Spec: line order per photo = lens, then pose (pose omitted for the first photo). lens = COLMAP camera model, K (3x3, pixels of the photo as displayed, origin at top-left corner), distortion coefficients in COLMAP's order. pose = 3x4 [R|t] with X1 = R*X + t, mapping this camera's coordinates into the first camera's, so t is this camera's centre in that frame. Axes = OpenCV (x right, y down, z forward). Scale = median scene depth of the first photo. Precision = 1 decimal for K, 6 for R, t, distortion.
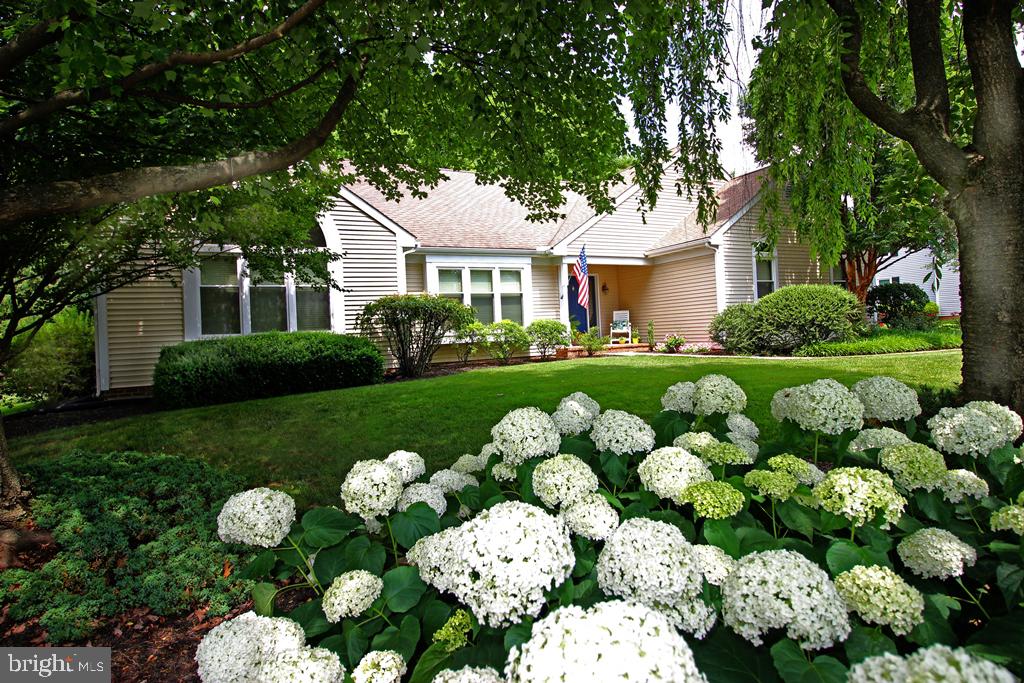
lens RADIAL K [[561.6, 0, 506.0], [0, 561.6, 339.2], [0, 0, 1]] dist [0.016721, 0.001385]
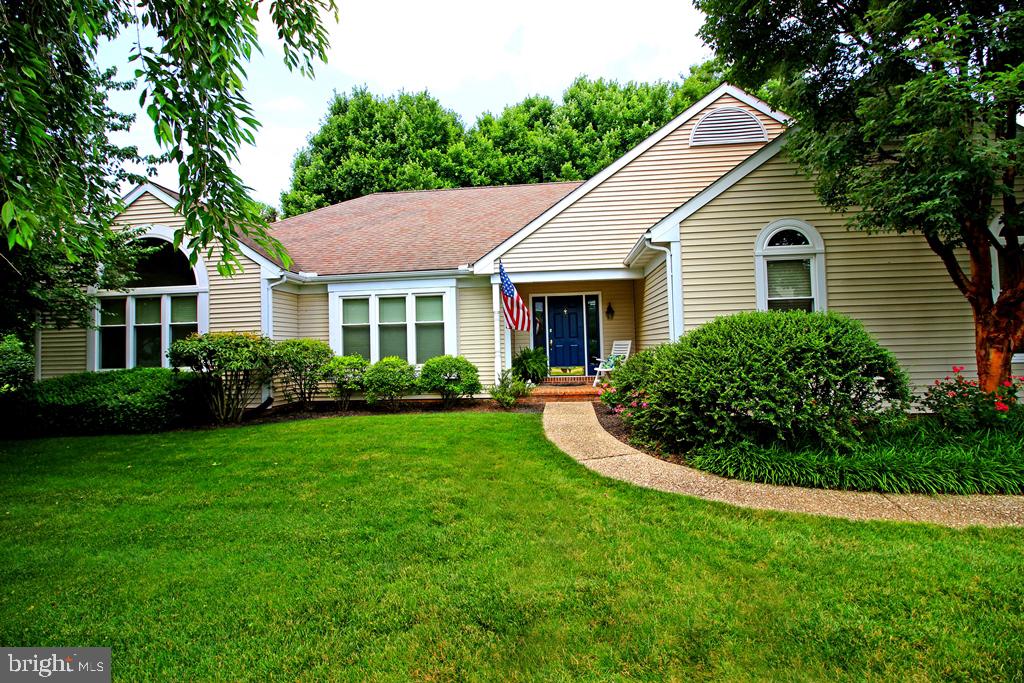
lens RADIAL K [[468.0, 0, 507.8], [0, 468.0, 332.0], [0, 0, 1]] dist [-0.007576, -0.001814]
pose [[0.834532, 0.009667, -0.550875, 0.570358], [-0.017464, 0.999808, -0.008913, -0.072361], [0.550683, 0.017058, 0.834540, 0.552436]]
